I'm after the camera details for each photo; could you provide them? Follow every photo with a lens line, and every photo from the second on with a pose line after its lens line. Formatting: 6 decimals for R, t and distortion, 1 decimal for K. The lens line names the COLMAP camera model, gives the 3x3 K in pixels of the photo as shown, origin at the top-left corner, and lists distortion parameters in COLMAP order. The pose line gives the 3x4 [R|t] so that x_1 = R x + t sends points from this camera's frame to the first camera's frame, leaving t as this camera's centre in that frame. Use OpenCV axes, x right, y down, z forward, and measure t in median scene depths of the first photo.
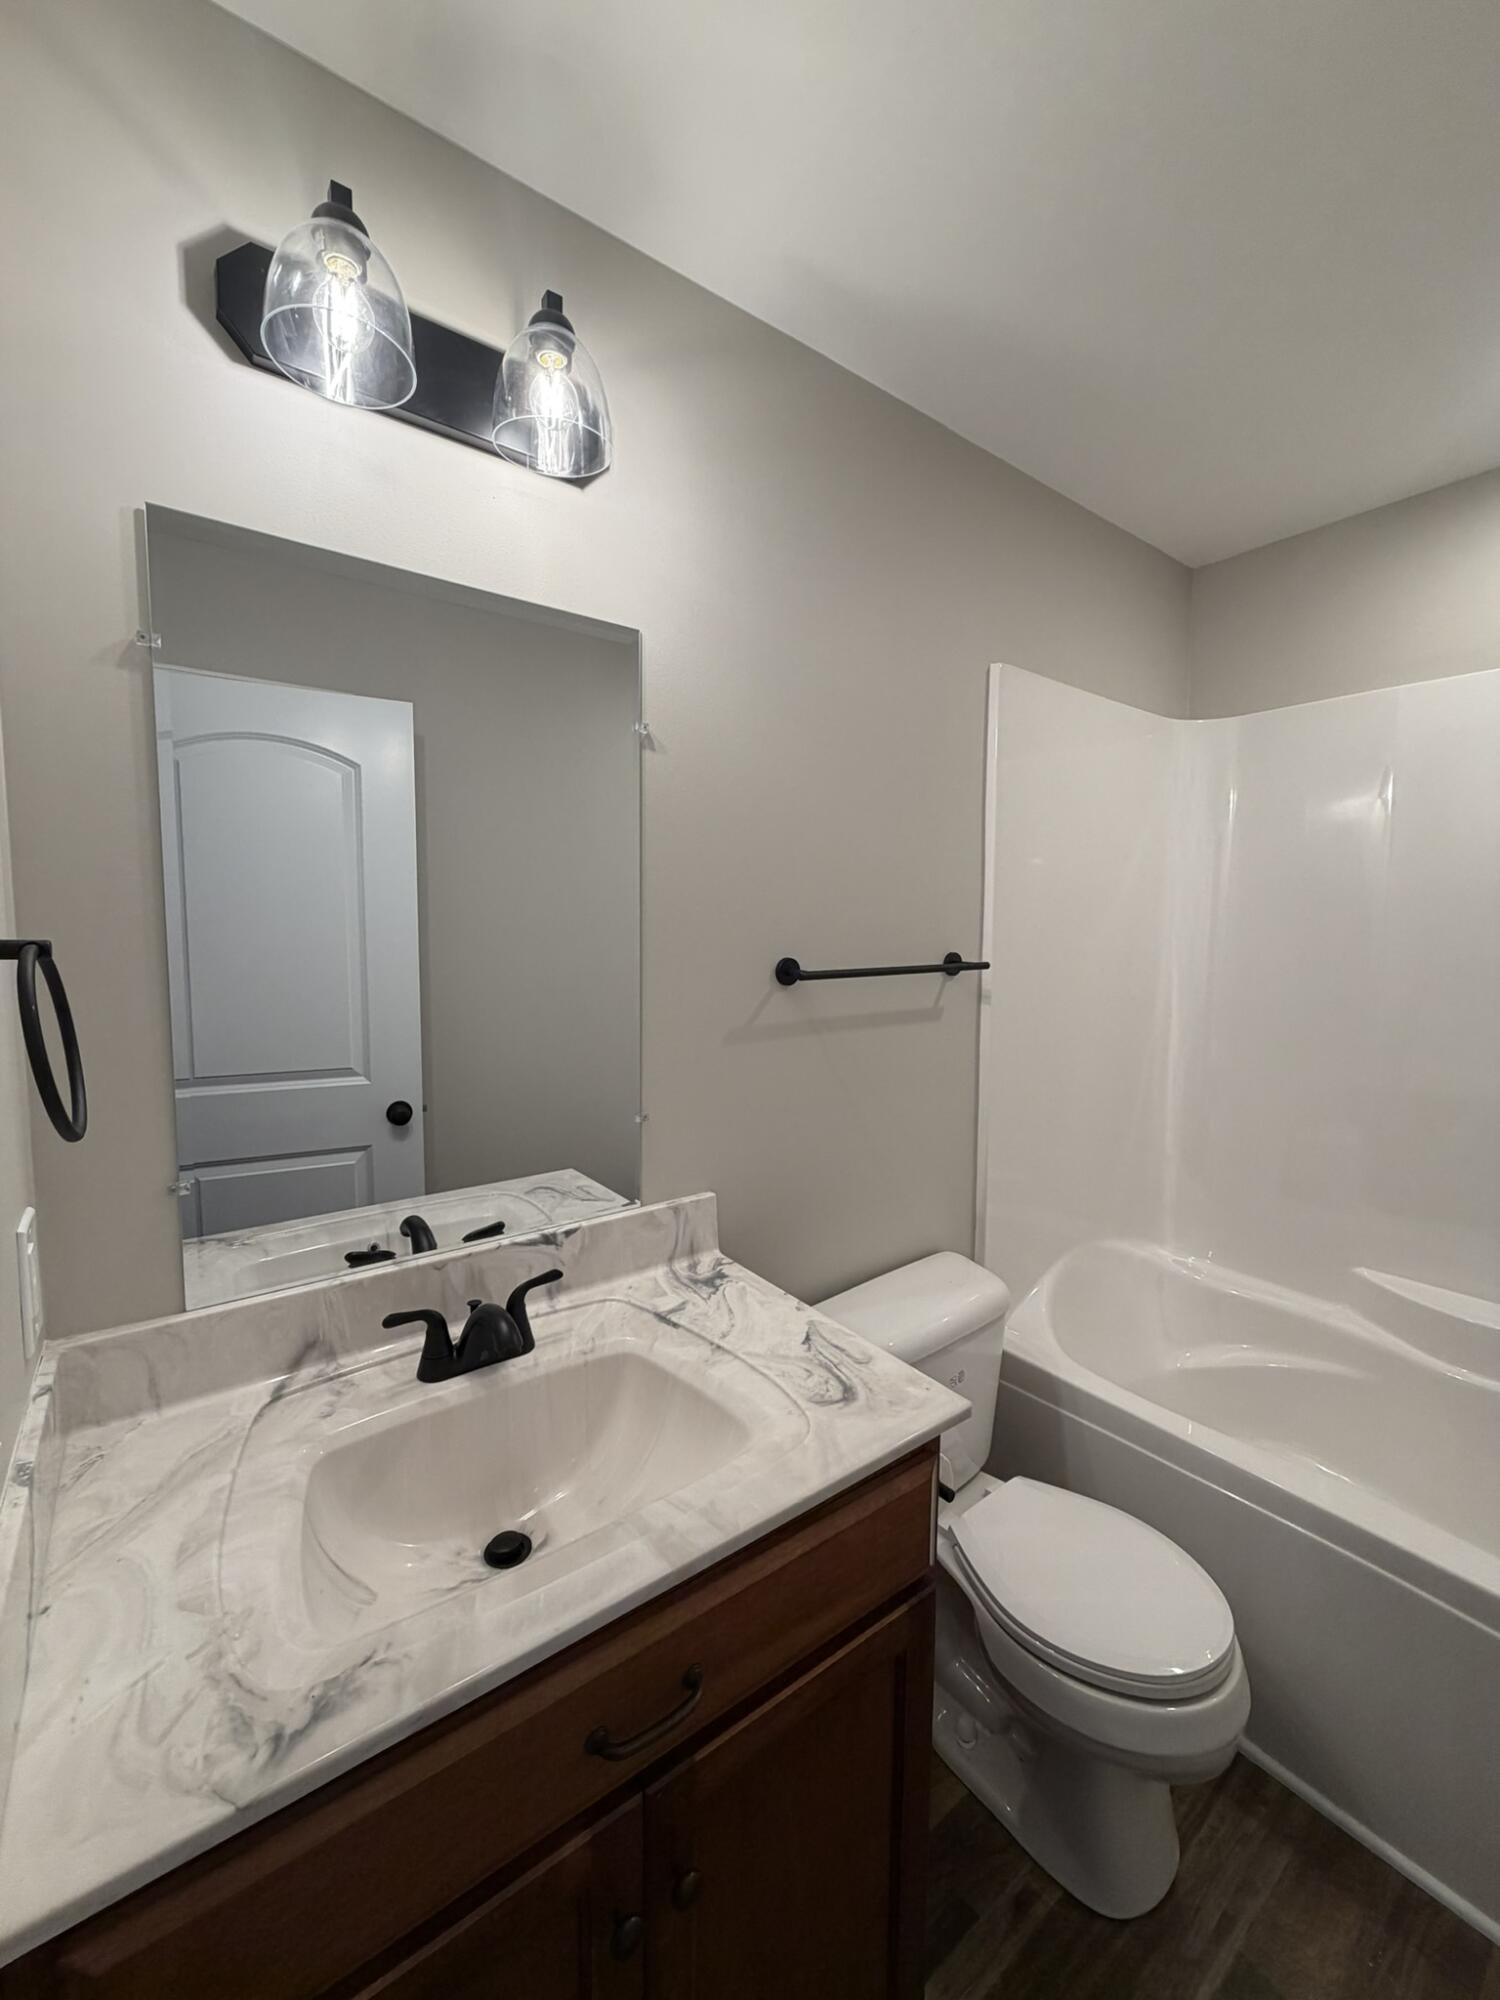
lens RADIAL K [[800.4, 0, 741.1], [0, 800.4, 994.0], [0, 0, 1]] dist [-0.000682, 0.000188]
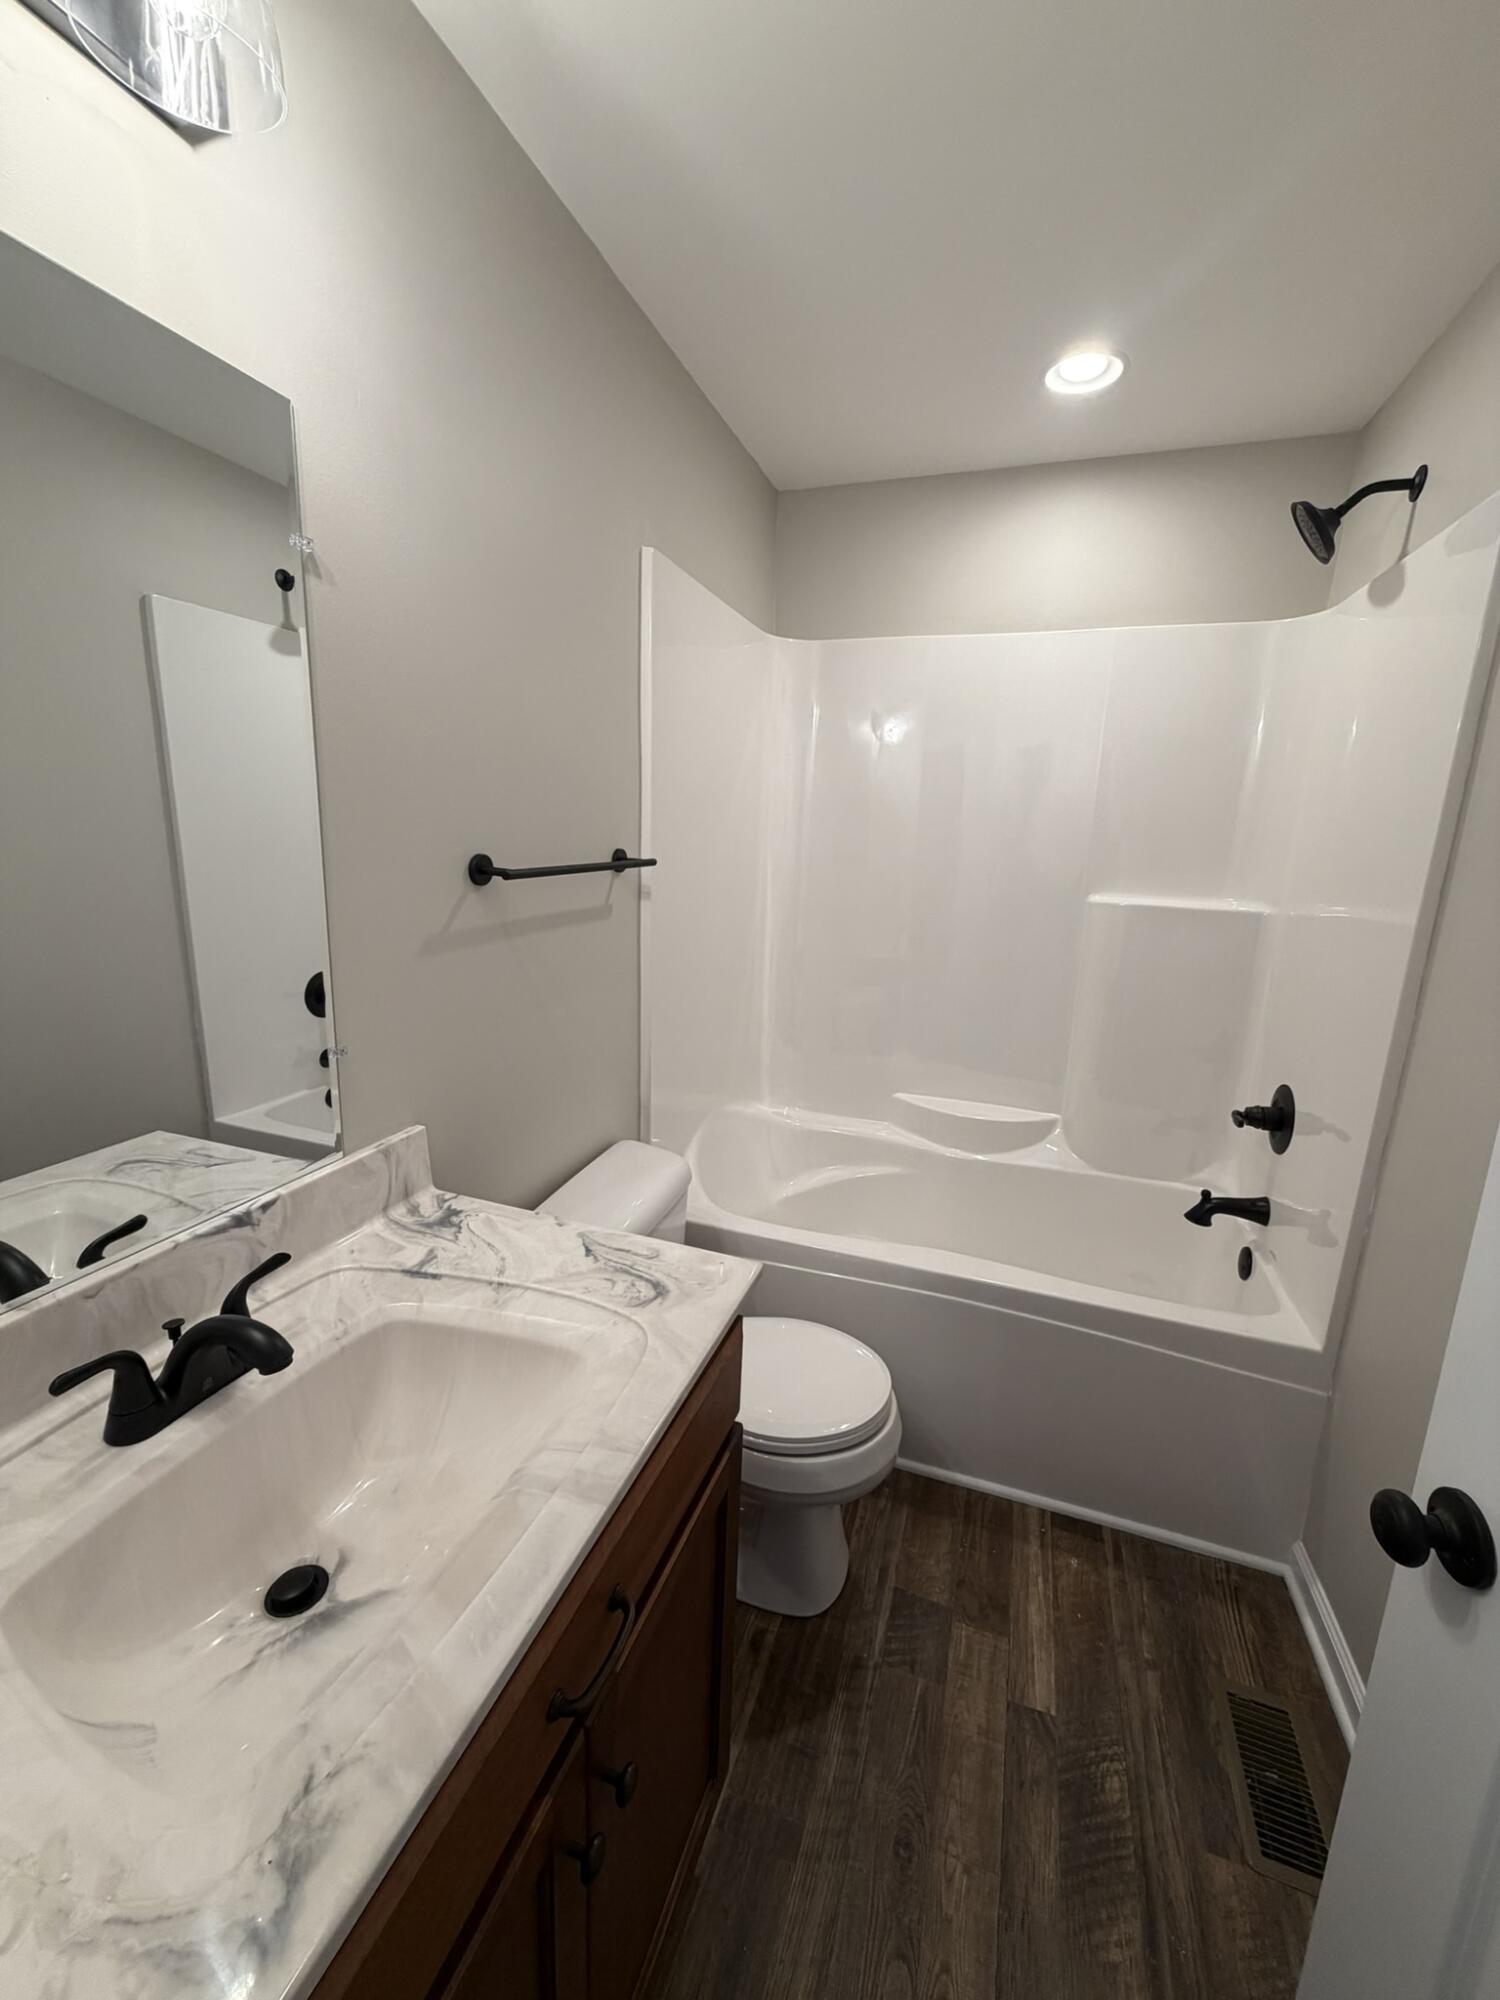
lens RADIAL K [[800.4, 0, 754.7], [0, 800.4, 997.8], [0, 0, 1]] dist [-0.000682, 0.000188]
pose [[0.830211, -0.094312, 0.549413, -0.261454], [0.019080, 0.989815, 0.141079, -0.009346], [-0.557122, -0.106642, 0.823555, 0.115785]]
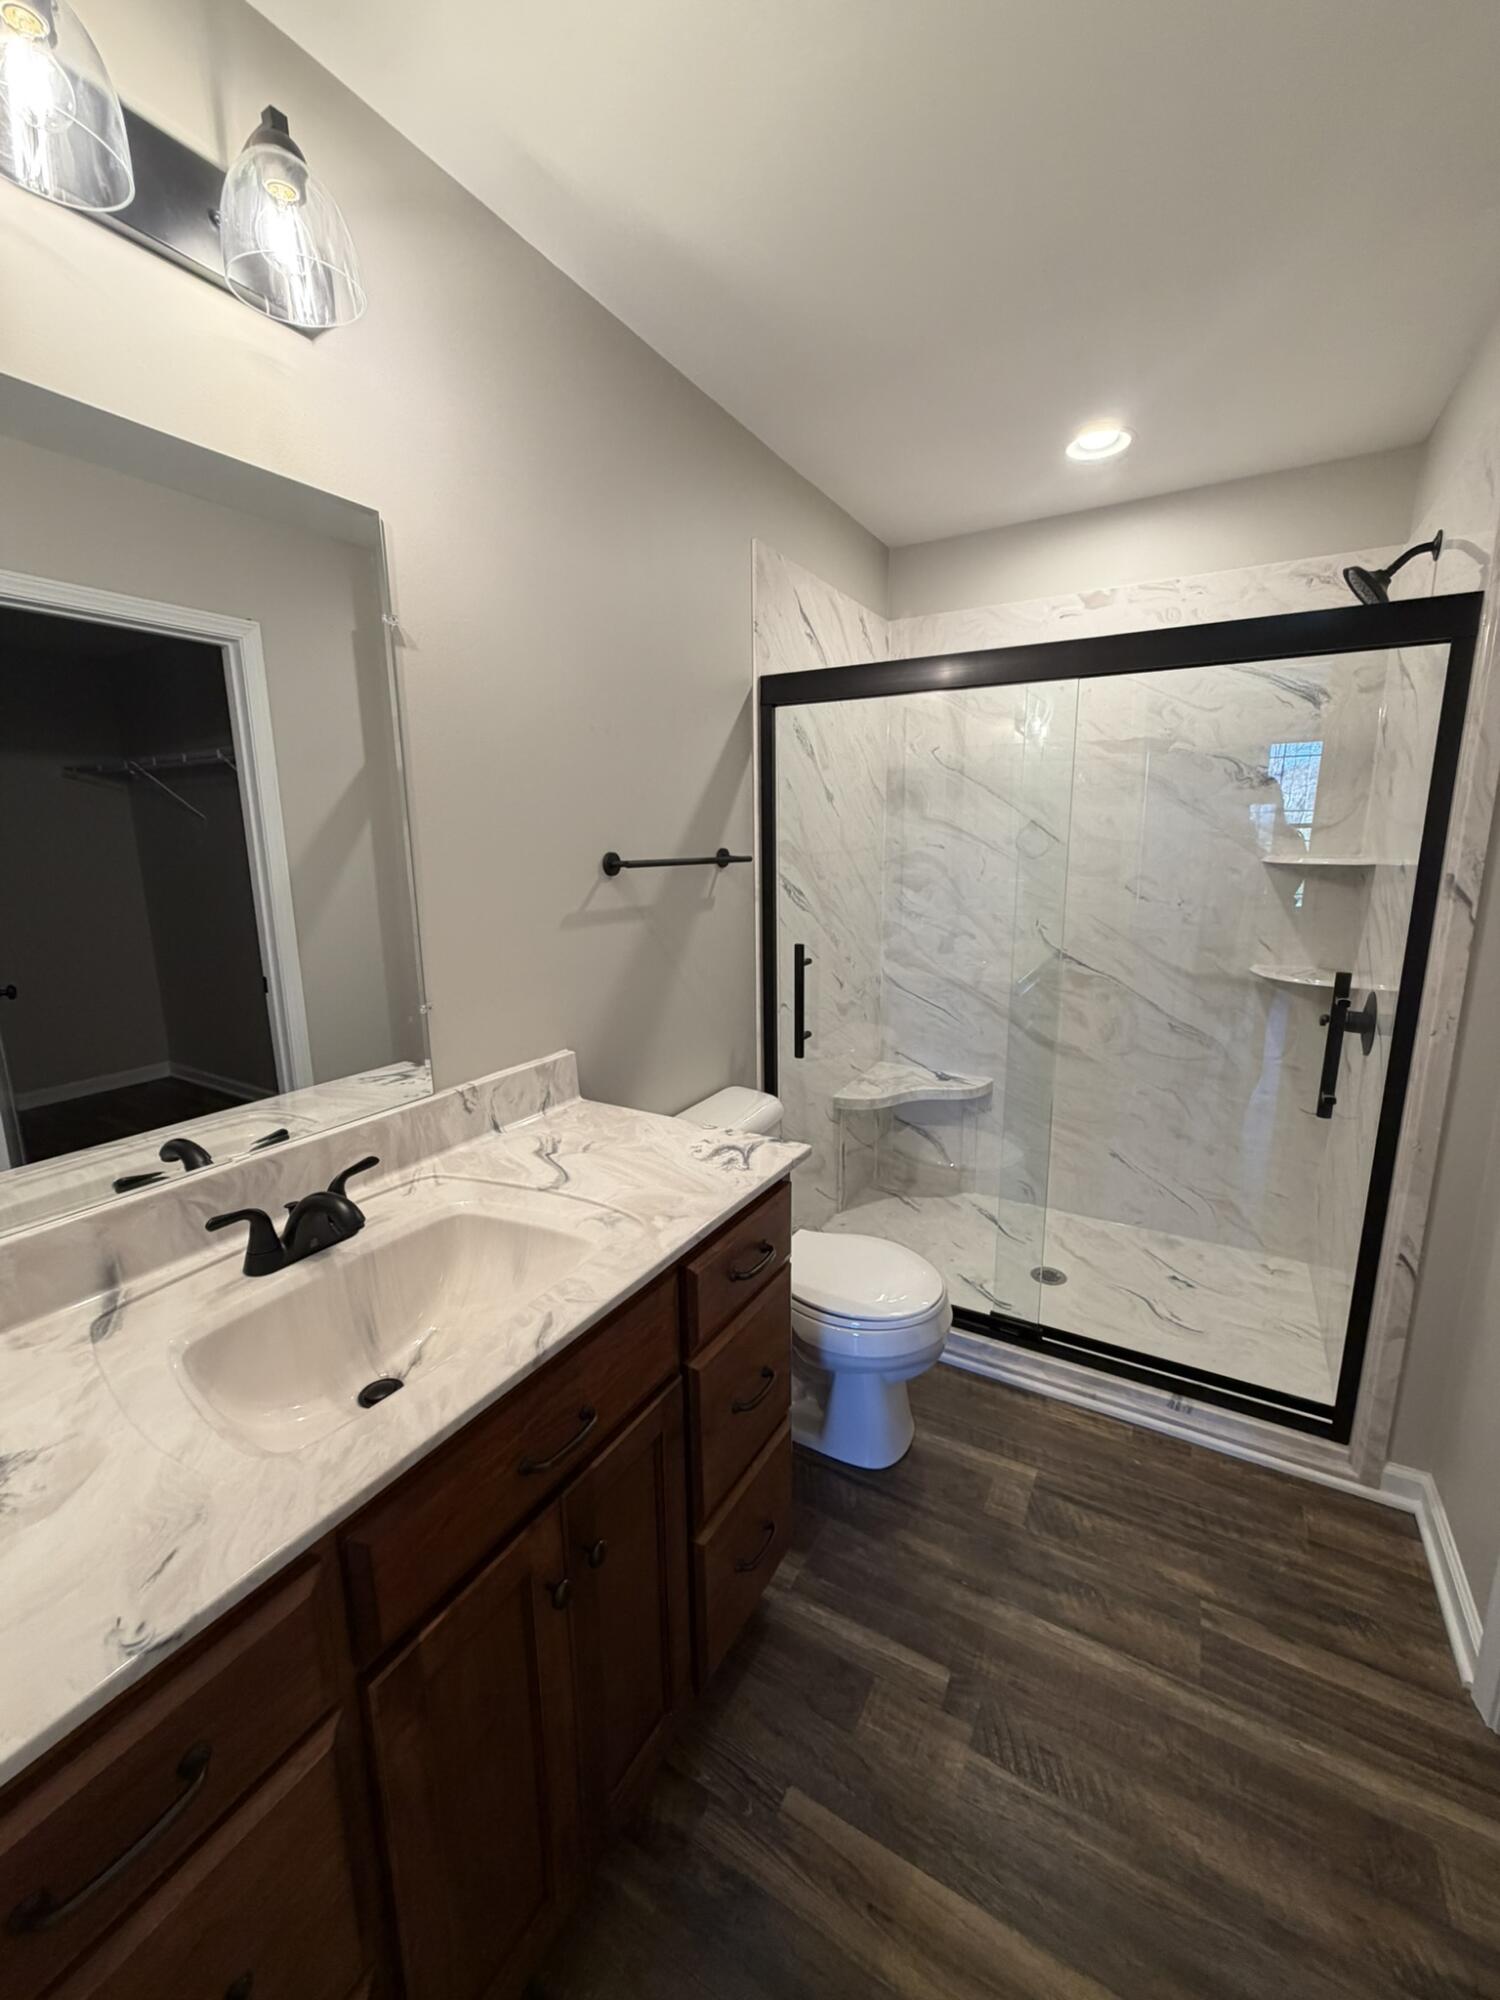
lens RADIAL K [[800.4, 0, 747.4], [0, 800.4, 996.9], [0, 0, 1]] dist [-0.000682, 0.000188]
pose [[0.921374, -0.084518, 0.379377, -0.160435], [0.031745, 0.989174, 0.143274, -0.000095], [-0.387379, -0.119966, 0.914082, -0.138476]]
